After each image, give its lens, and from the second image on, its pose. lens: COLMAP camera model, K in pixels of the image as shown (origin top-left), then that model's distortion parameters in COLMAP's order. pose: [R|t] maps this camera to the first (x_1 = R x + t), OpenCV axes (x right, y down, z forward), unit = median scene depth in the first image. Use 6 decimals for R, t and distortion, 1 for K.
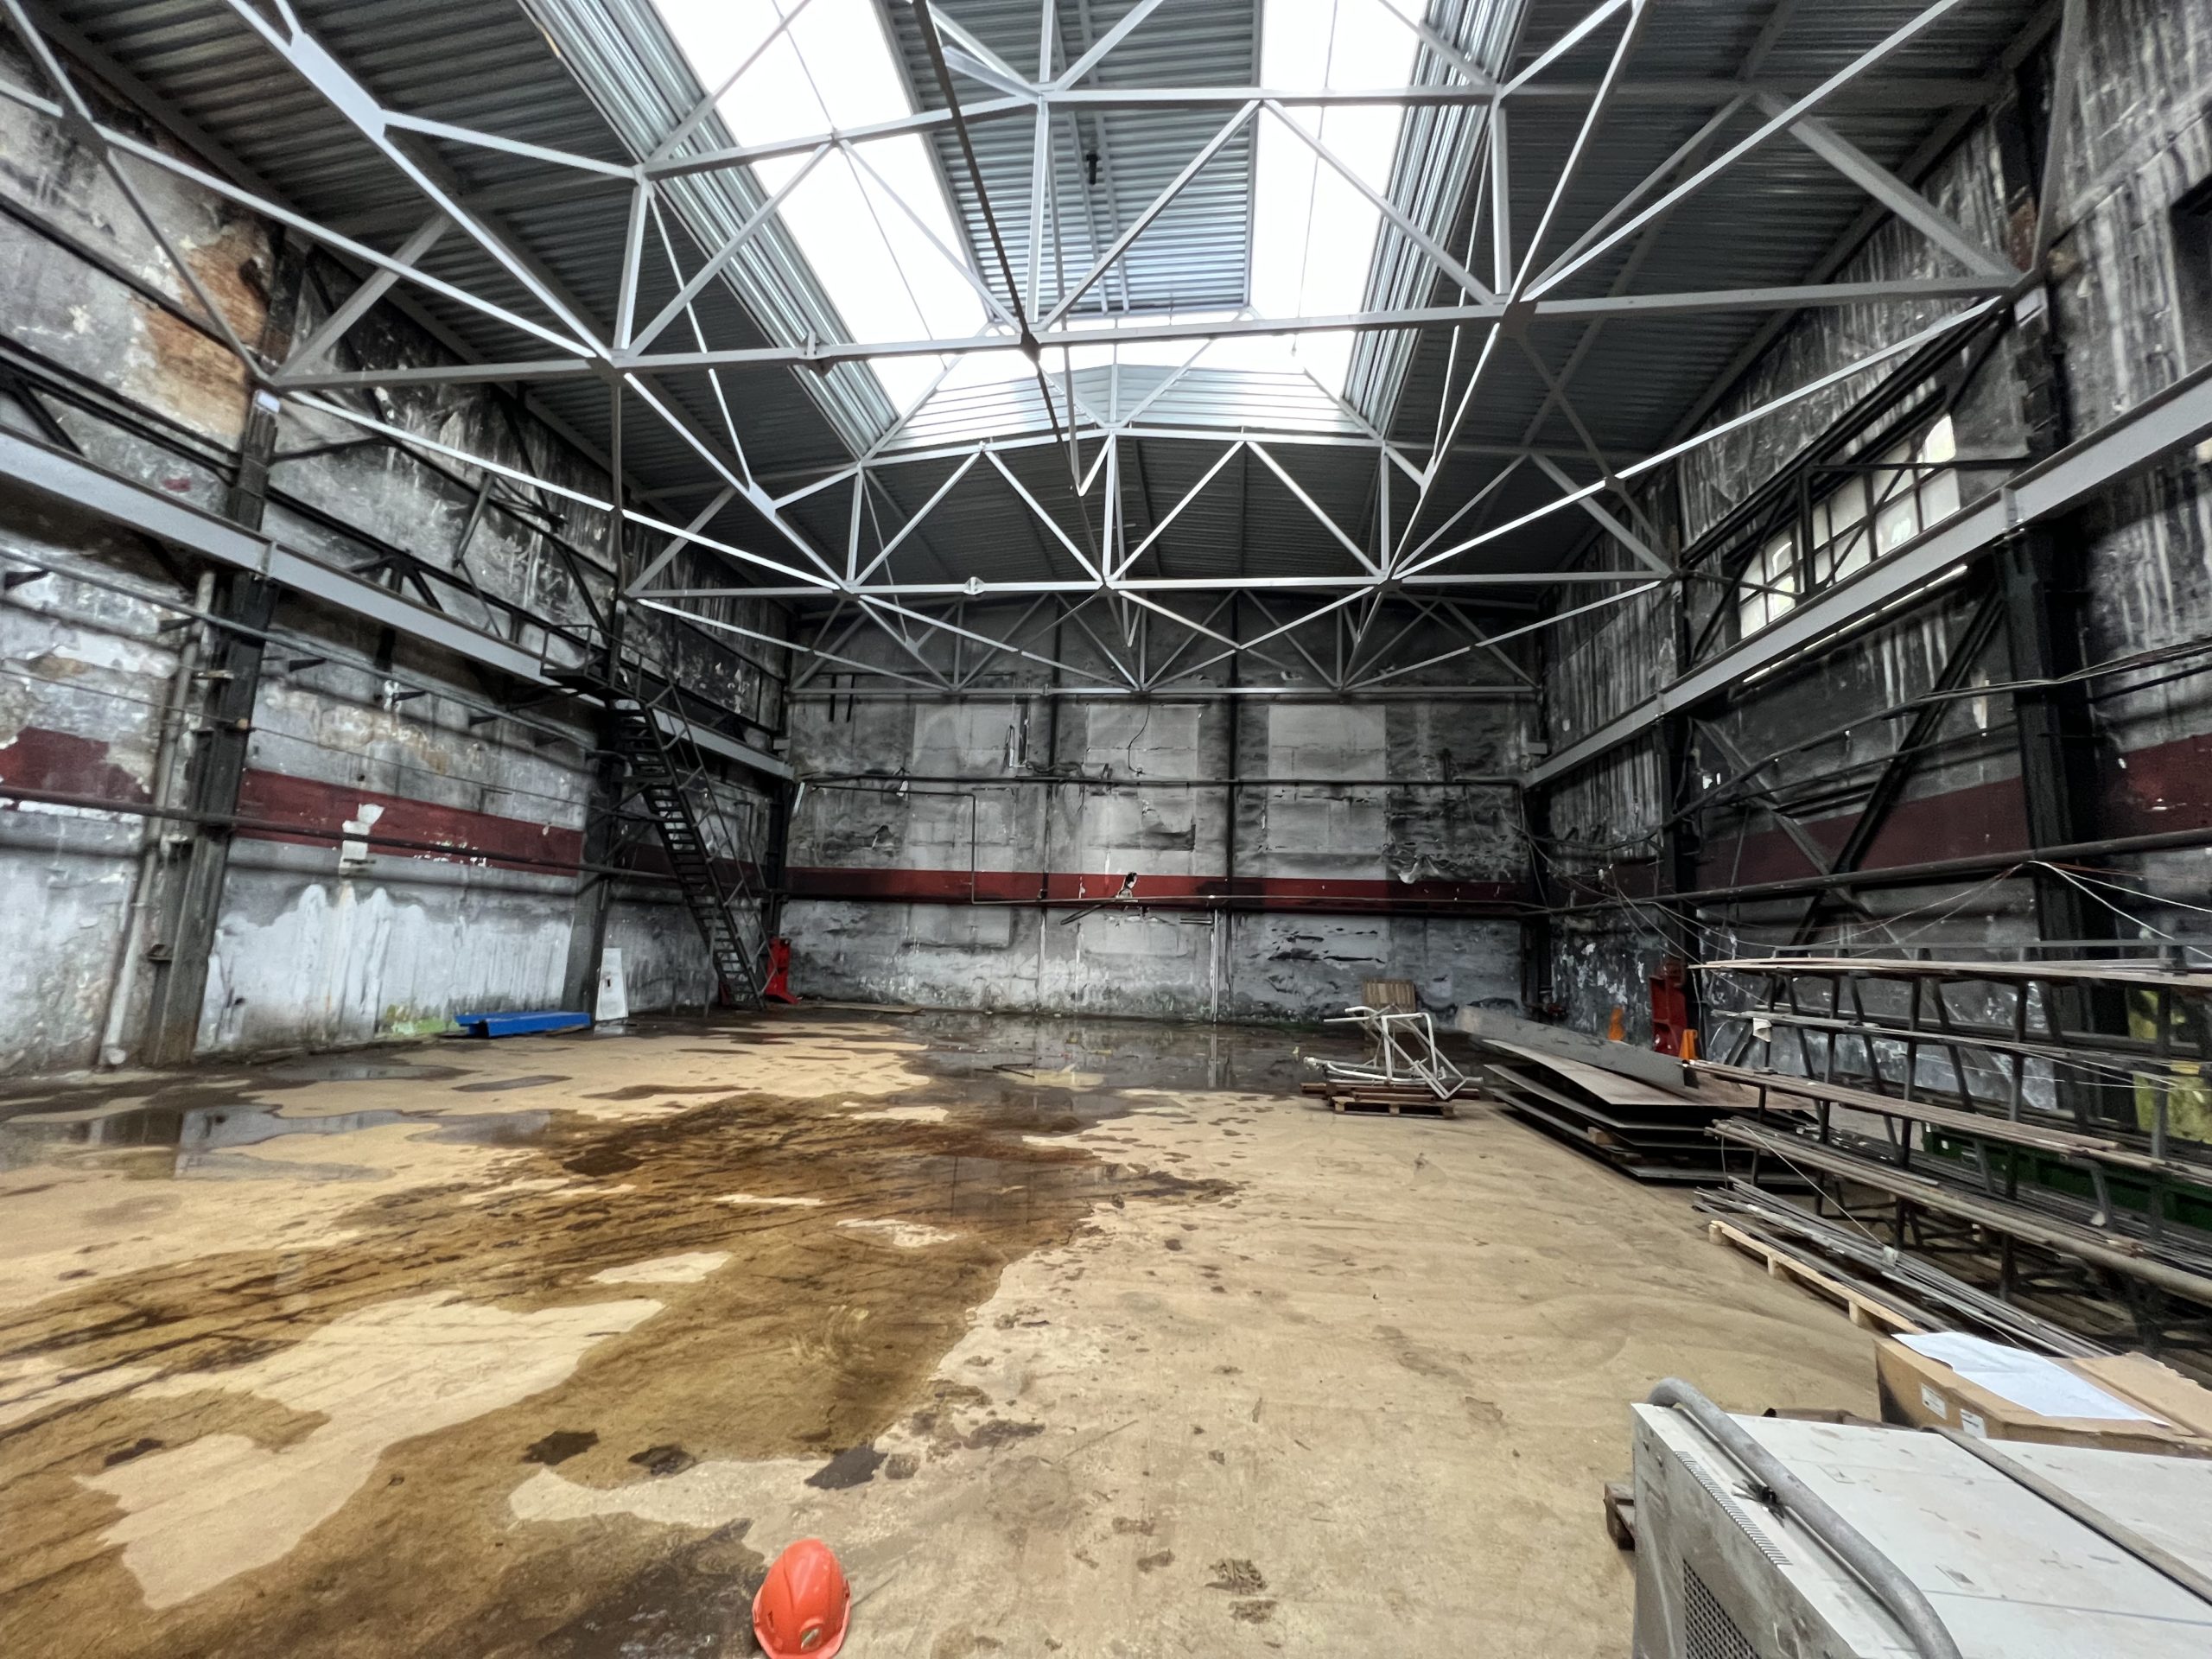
lens RADIAL K [[878.3, 0, 1093.6], [0, 878.3, 821.8], [0, 0, 1]] dist [-0.002071, 0.000542]
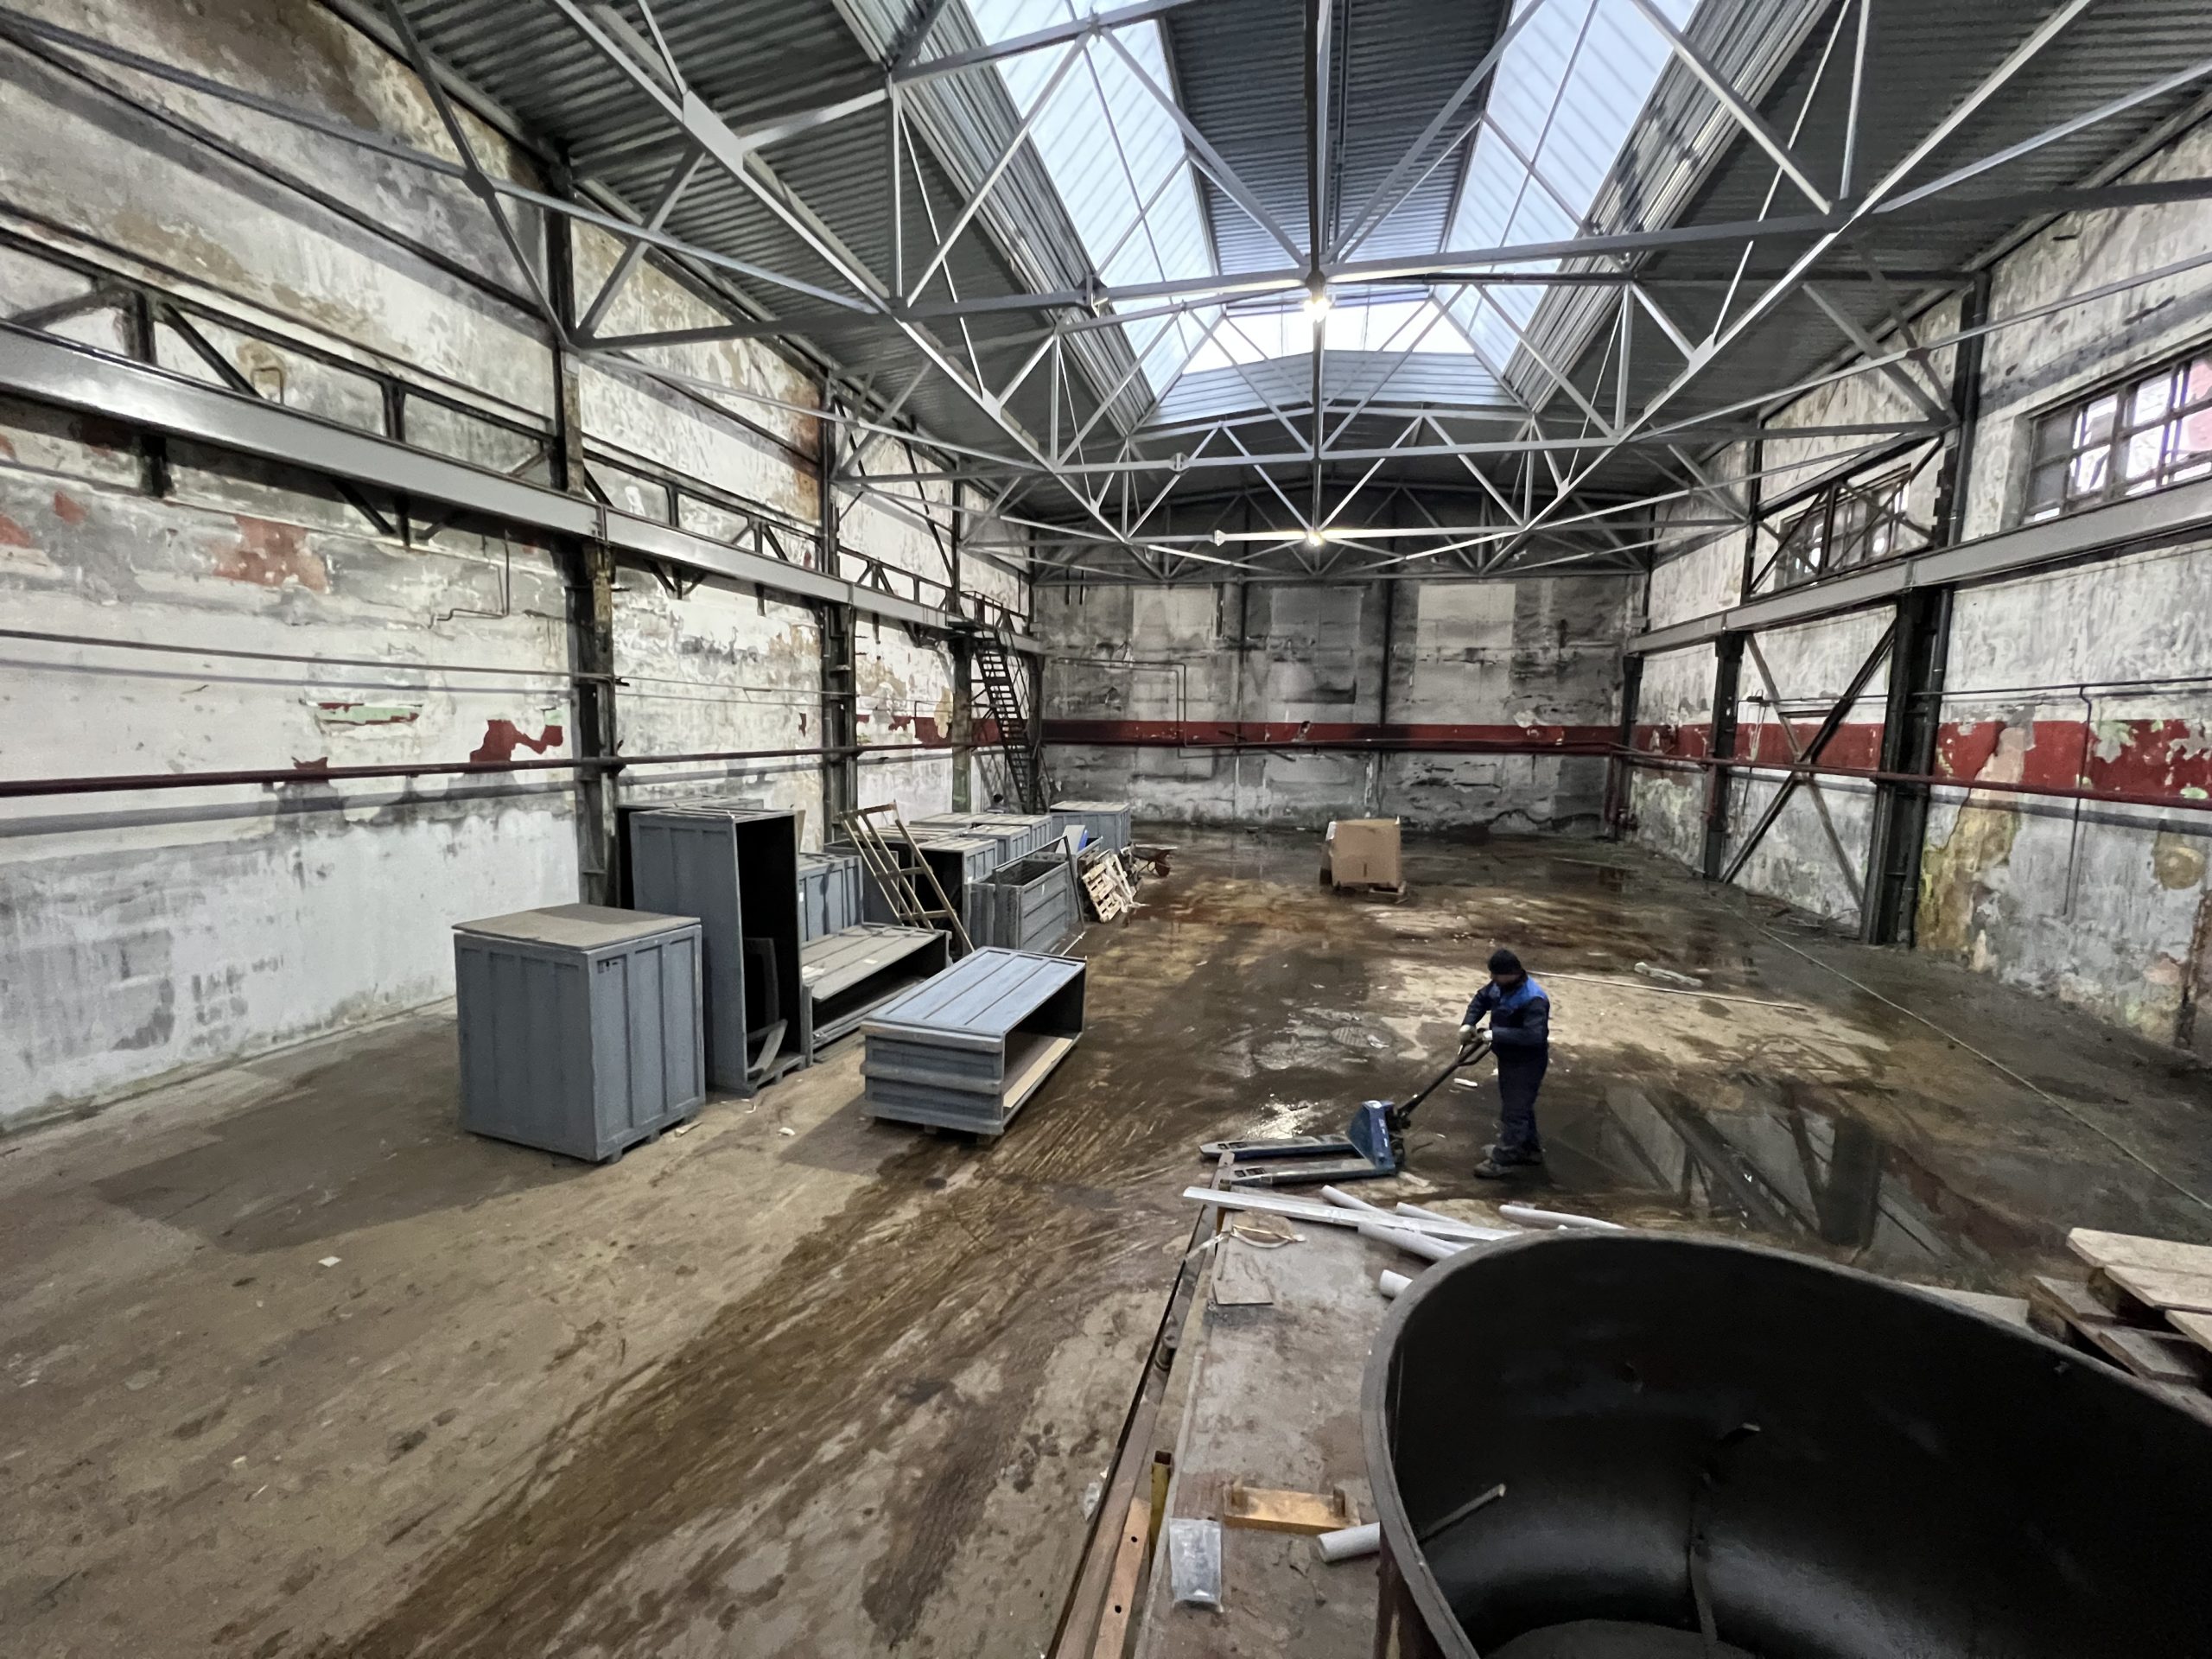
lens RADIAL K [[878.3, 0, 1102.6], [0, 878.3, 827.4], [0, 0, 1]] dist [-0.002071, 0.000542]
pose [[0.994628, -0.006203, -0.103332, -0.125542], [0.031349, 0.969380, 0.243558, -0.118525], [0.098657, -0.245489, 0.964366, -0.345391]]
